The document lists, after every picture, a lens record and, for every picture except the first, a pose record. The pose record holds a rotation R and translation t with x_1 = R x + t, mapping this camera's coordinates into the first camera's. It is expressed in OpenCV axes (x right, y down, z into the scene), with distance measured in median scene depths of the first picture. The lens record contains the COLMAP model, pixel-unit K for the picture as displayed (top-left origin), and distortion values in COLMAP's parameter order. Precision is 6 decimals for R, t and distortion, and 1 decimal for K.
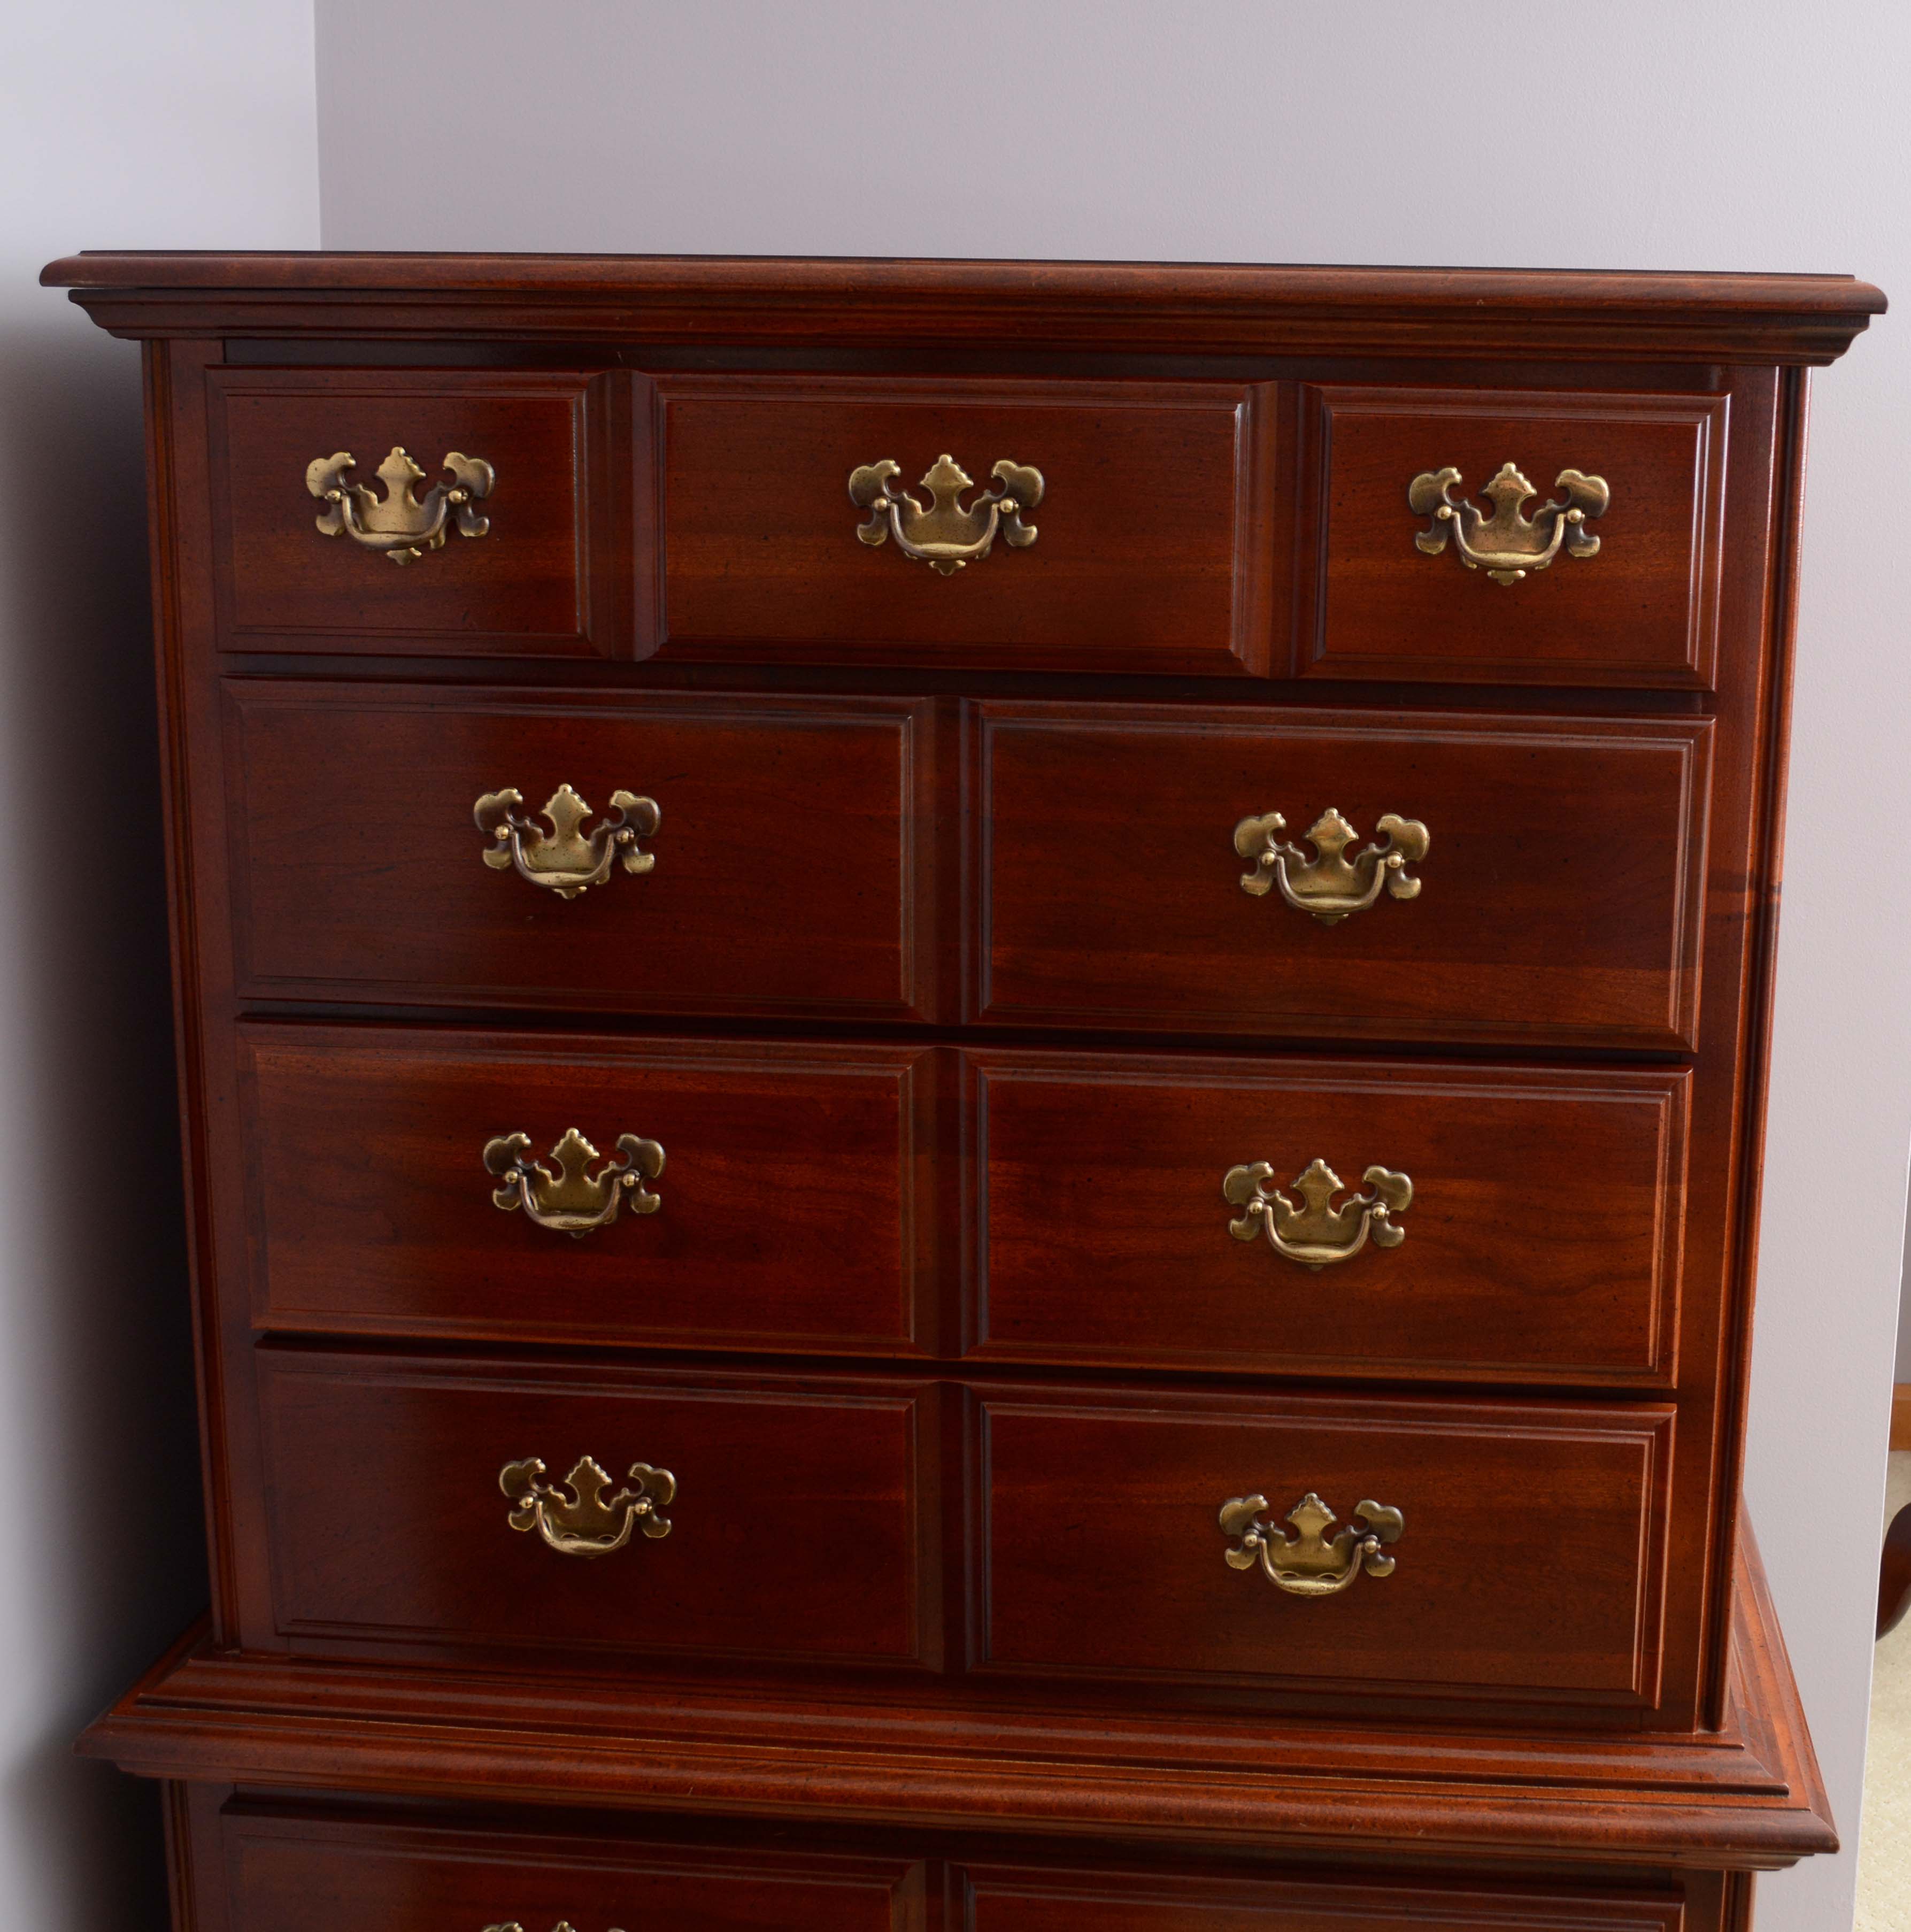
lens RADIAL K [[2834.2, 0, 958.6], [0, 2834.2, 960.5], [0, 0, 1]] dist [-0.096163, 0.000000]
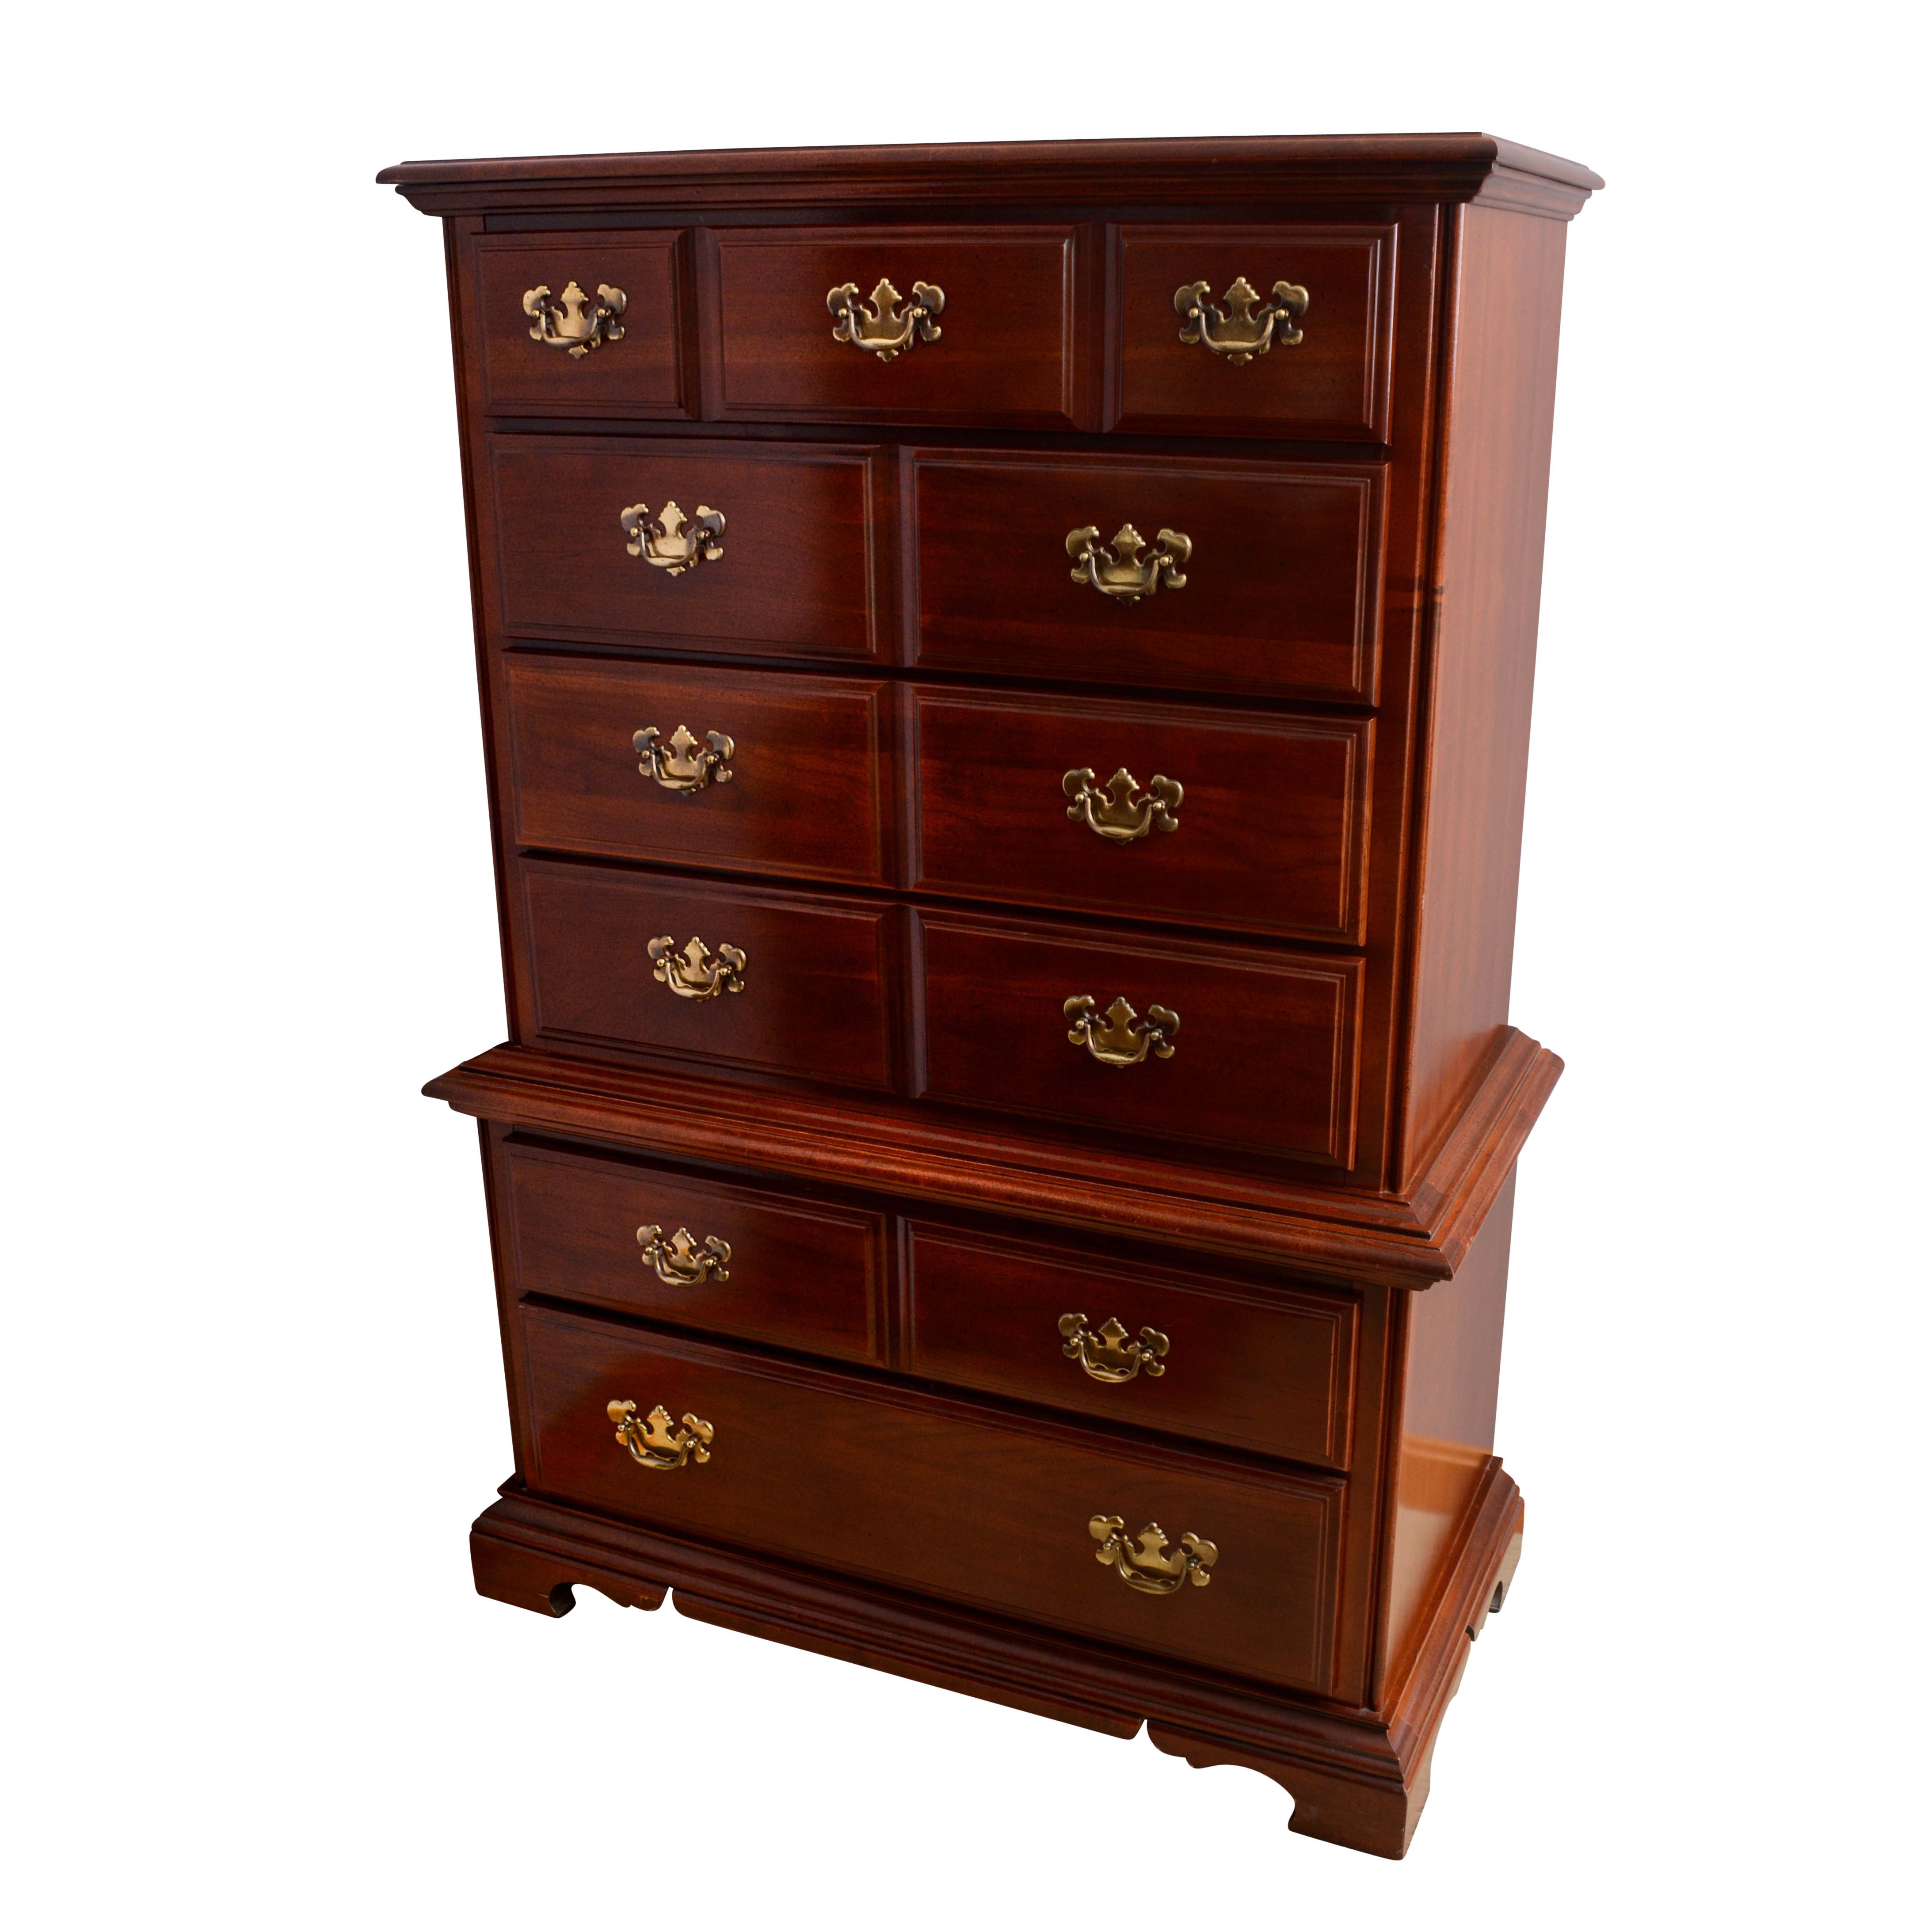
lens RADIAL K [[2058.2, 0, 966.8], [0, 2058.2, 979.6], [0, 0, 1]] dist [-0.126041, 0.000000]
pose [[0.950702, 0.084303, -0.298427, 0.374373], [-0.037731, 0.986635, 0.158518, 0.012944], [0.307802, -0.139443, 0.941177, -0.035644]]
